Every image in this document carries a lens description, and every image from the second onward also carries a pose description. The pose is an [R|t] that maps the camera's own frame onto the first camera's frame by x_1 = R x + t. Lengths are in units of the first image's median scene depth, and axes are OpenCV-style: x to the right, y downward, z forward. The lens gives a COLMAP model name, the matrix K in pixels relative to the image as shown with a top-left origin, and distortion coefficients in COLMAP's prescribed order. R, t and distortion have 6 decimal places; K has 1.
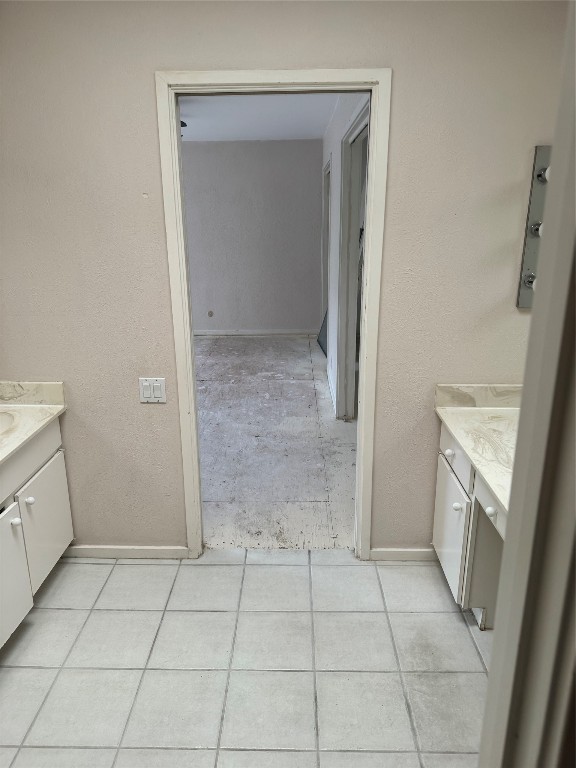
lens RADIAL K [[547.1, 0, 281.0], [0, 547.1, 371.0], [0, 0, 1]] dist [0.033765, -0.046720]
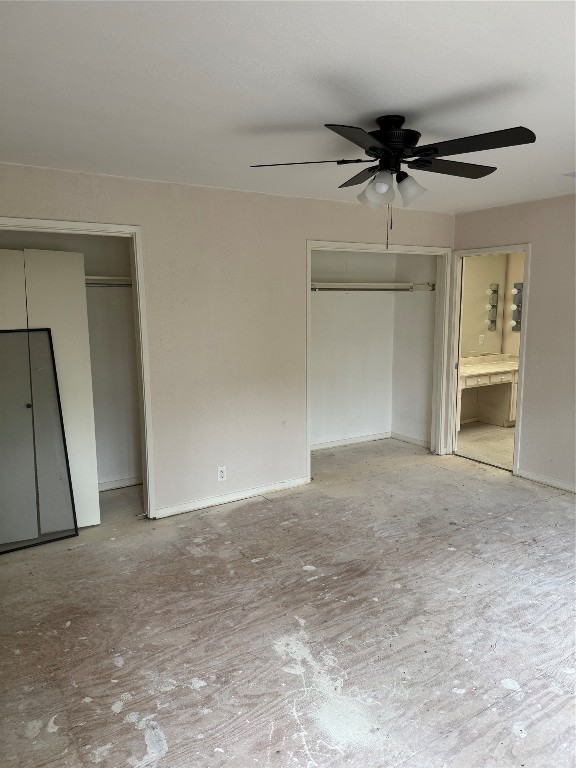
lens RADIAL K [[547.1, 0, 289.3], [0, 547.1, 384.3], [0, 0, 1]] dist [0.033765, -0.046720]
pose [[-0.561625, -0.117910, 0.818947, -1.446560], [0.235422, 0.926108, 0.294789, -0.831244], [-0.793192, 0.358359, -0.492367, 2.885764]]
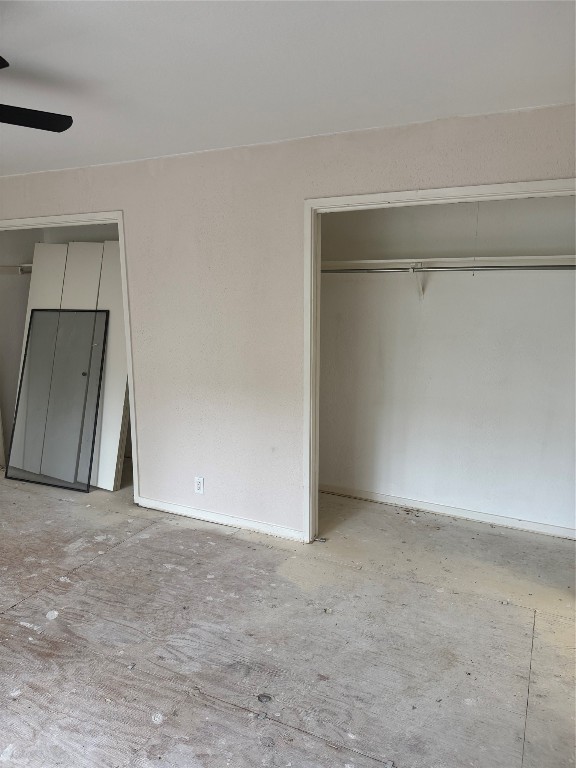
lens RADIAL K [[547.1, 0, 292.8], [0, 547.1, 381.3], [0, 0, 1]] dist [0.033765, -0.046720]
pose [[0.414789, -0.153815, 0.896823, -1.121208], [0.244725, 0.968151, 0.052861, -0.363363], [-0.876390, 0.197549, 0.439220, 1.197765]]
